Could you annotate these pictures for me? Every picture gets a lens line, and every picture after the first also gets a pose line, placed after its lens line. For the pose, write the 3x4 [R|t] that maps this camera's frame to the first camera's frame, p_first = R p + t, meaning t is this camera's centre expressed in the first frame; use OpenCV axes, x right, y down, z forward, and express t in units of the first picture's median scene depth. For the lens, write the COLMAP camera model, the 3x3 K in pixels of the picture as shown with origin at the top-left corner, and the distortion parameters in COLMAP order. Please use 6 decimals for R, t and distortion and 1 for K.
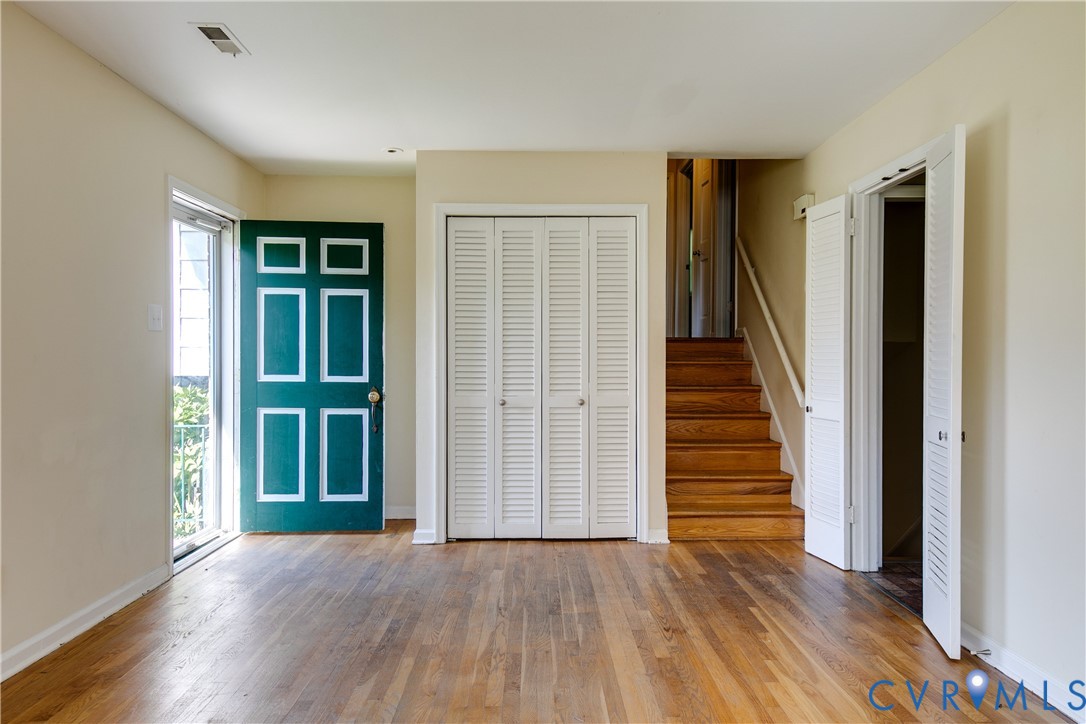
lens RADIAL K [[741.1, 0, 543.0], [0, 741.1, 362.0], [0, 0, 1]] dist [0.041946, -0.001496]
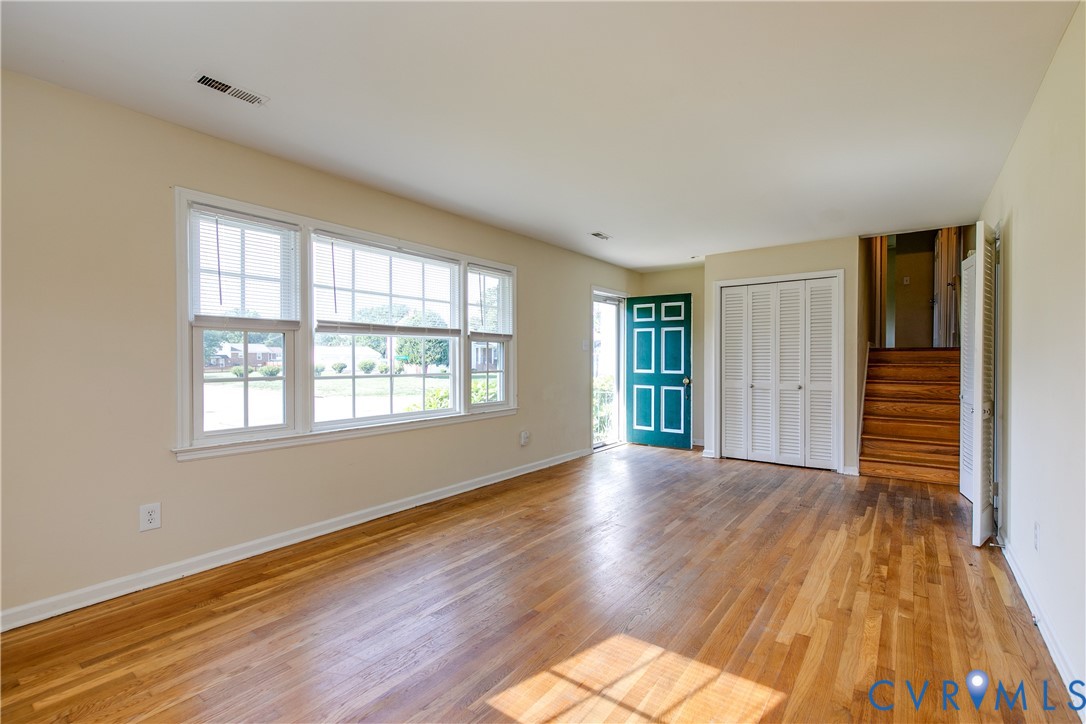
lens RADIAL K [[487.4, 0, 543.0], [0, 487.4, 362.0], [0, 0, 1]] dist [0.020933, -0.006332]
pose [[0.784558, 0.002043, -0.620052, 0.285436], [-0.002506, 0.999997, 0.000123, -0.003557], [0.620050, 0.001457, 0.784561, -0.263245]]
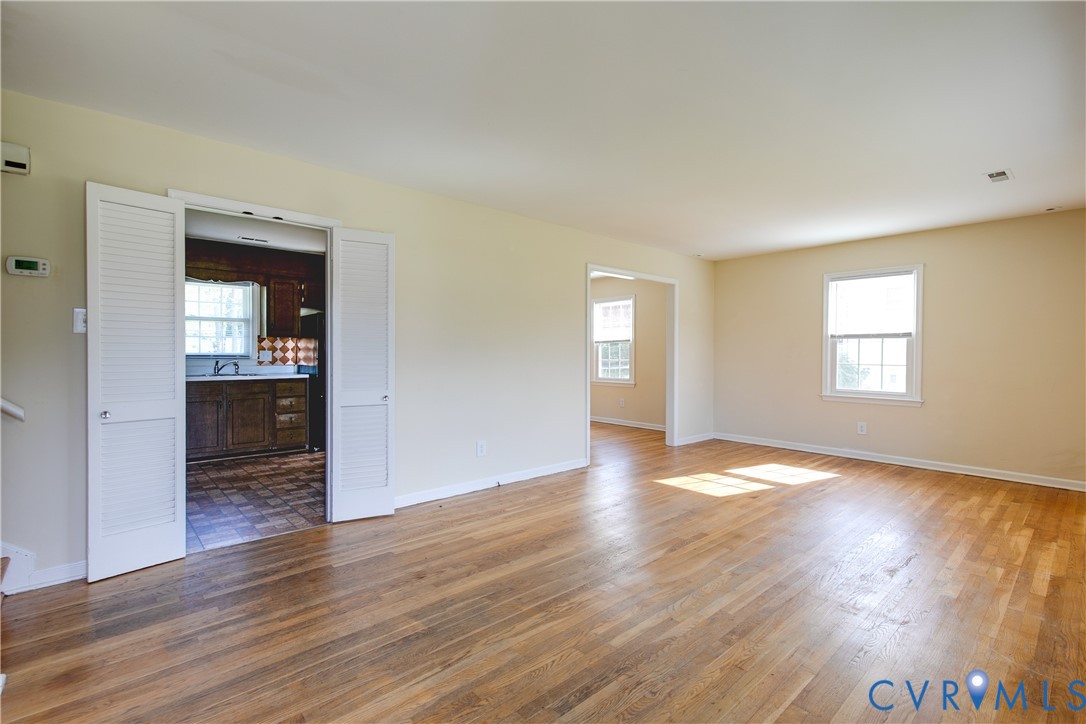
lens RADIAL K [[487.4, 0, 543.0], [0, 487.4, 362.0], [0, 0, 1]] dist [0.020933, -0.006332]
pose [[-0.649282, -0.013298, 0.760431, -0.381915], [0.001767, 0.999818, 0.018993, -0.006109], [-0.760545, 0.013676, -0.649141, 0.916629]]
